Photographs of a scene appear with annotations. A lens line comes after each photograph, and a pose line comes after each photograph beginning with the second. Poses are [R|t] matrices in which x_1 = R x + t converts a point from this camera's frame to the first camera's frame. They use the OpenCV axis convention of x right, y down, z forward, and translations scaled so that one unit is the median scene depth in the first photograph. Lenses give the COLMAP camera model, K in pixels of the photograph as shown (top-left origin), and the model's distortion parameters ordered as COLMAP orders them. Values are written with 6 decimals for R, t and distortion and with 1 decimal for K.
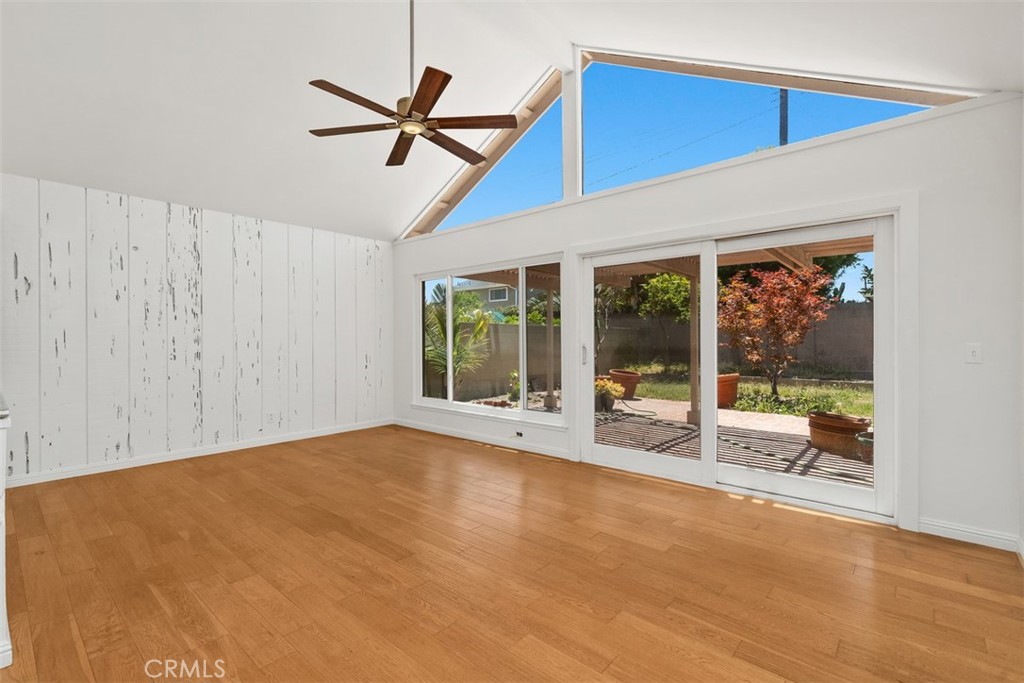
lens RADIAL K [[464.9, 0, 532.2], [0, 464.9, 341.7], [0, 0, 1]] dist [0.002140, 0.000400]
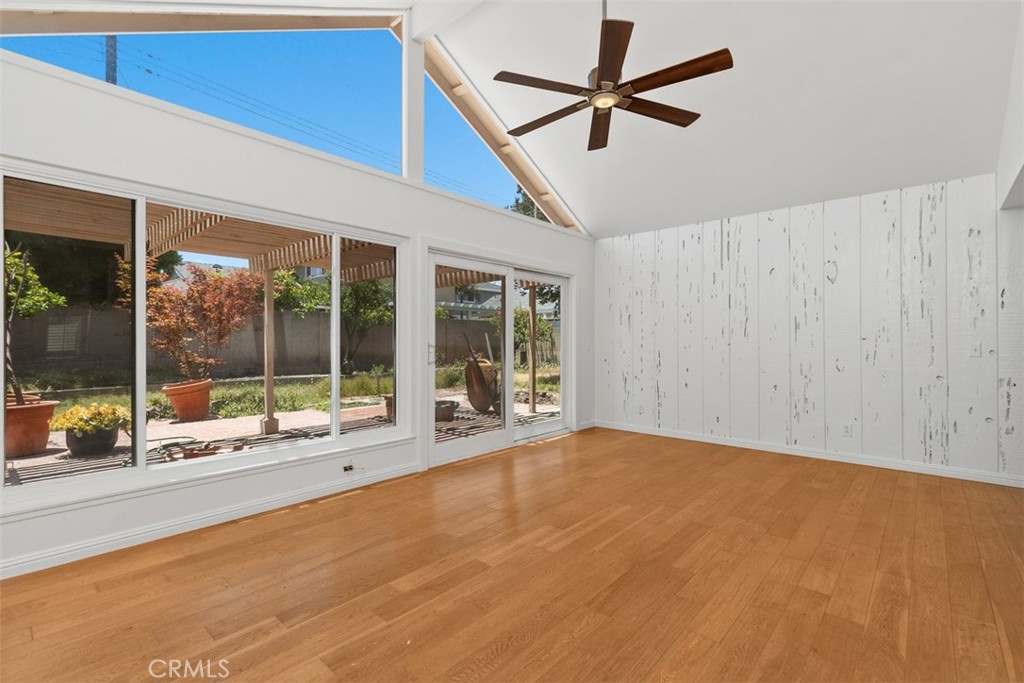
lens RADIAL K [[463.9, 0, 491.0], [0, 463.9, 339.9], [0, 0, 1]] dist [0.011848, -0.001008]
pose [[0.044645, 0.006752, 0.998980, -0.810070], [0.002571, 0.999973, -0.006873, 0.006020], [-0.999000, 0.002876, 0.044626, 0.818317]]
